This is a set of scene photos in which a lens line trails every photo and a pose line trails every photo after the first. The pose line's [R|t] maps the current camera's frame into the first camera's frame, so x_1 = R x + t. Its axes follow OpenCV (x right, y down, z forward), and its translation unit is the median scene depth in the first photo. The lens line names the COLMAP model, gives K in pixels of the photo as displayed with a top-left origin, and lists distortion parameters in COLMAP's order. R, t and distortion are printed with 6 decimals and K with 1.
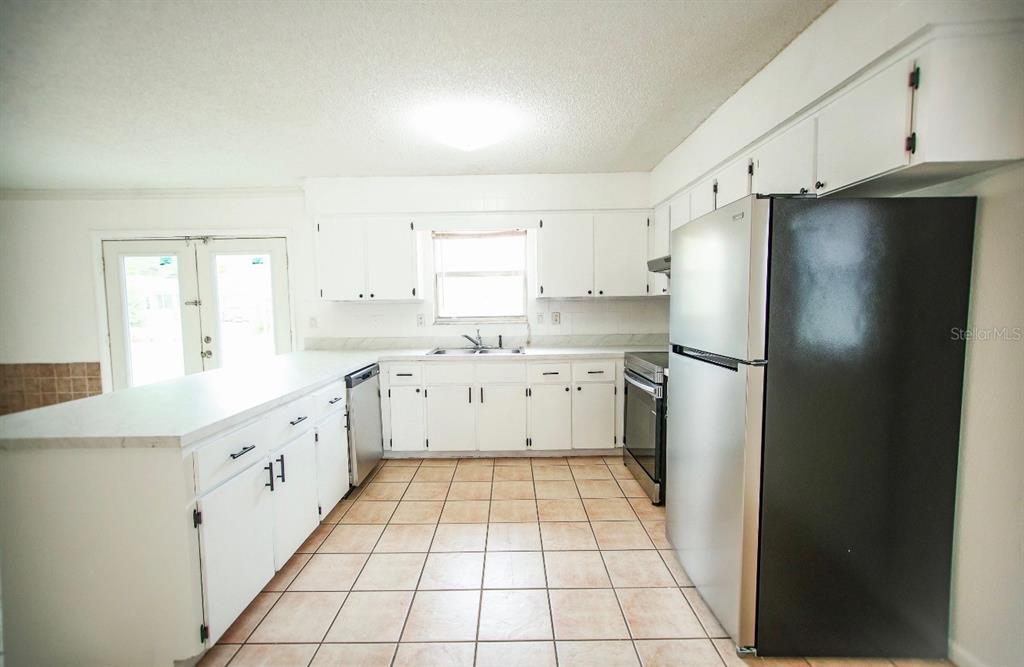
lens RADIAL K [[427.1, 0, 512.3], [0, 427.1, 334.8], [0, 0, 1]] dist [-0.004565, 0.004678]
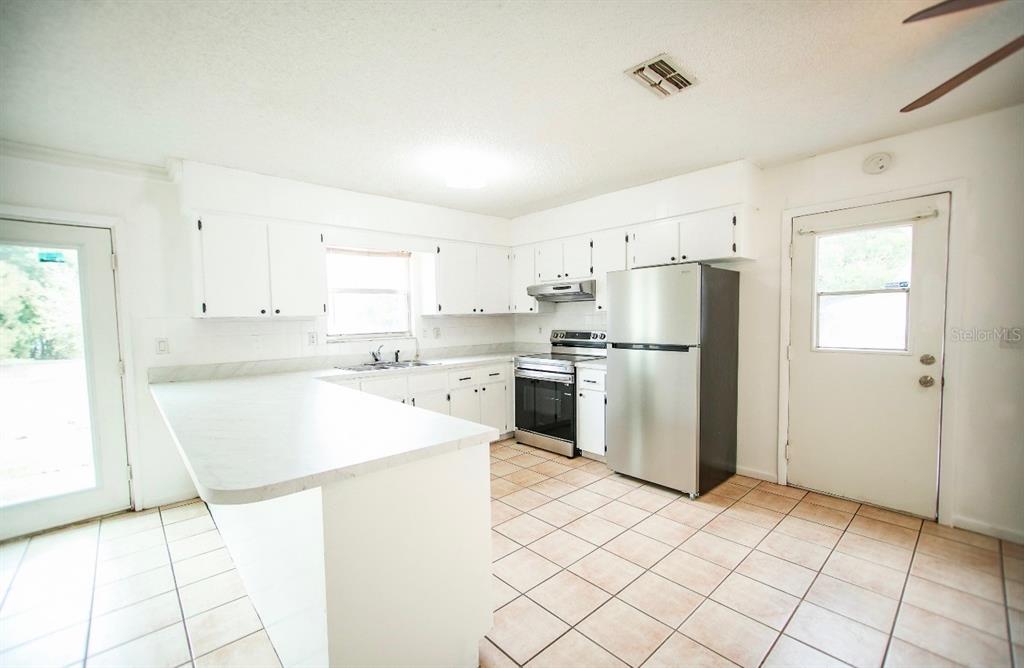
lens RADIAL K [[427.1, 0, 506.0], [0, 427.1, 340.3], [0, 0, 1]] dist [-0.004565, 0.004678]
pose [[0.745836, -0.035791, 0.665168, -0.560908], [0.057320, 0.998300, -0.010556, 0.003434], [-0.663659, 0.046001, 0.746620, 0.040038]]
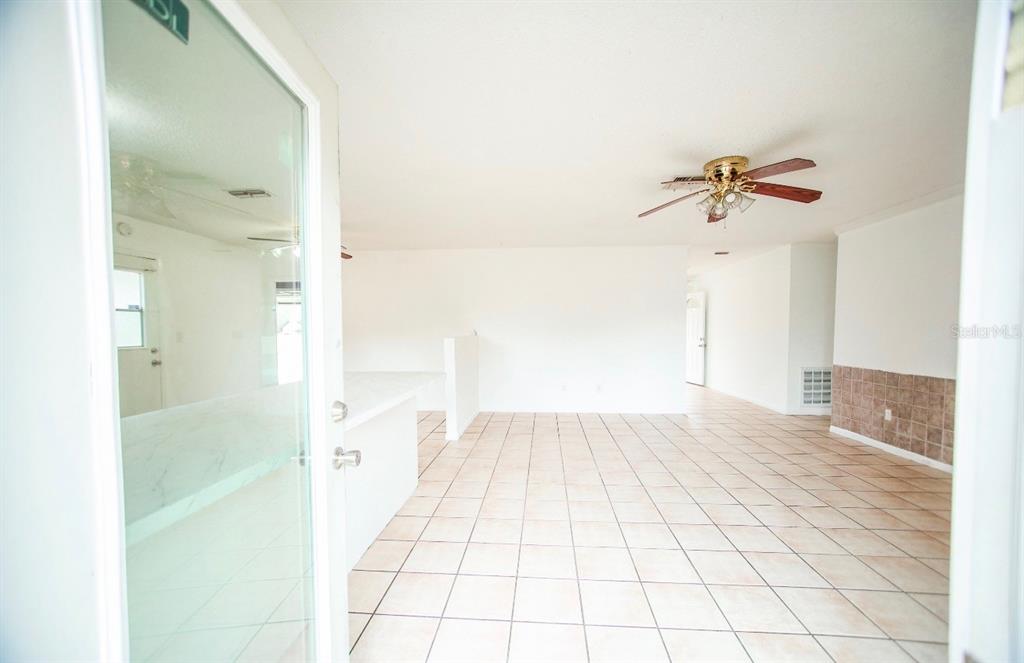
lens RADIAL K [[427.1, 0, 508.0], [0, 427.1, 335.9], [0, 0, 1]] dist [-0.004565, 0.004678]
pose [[-0.995501, 0.018942, 0.092836, -0.719822], [0.027978, 0.994889, 0.097019, -0.066344], [-0.090524, 0.099179, -0.990943, 1.231447]]
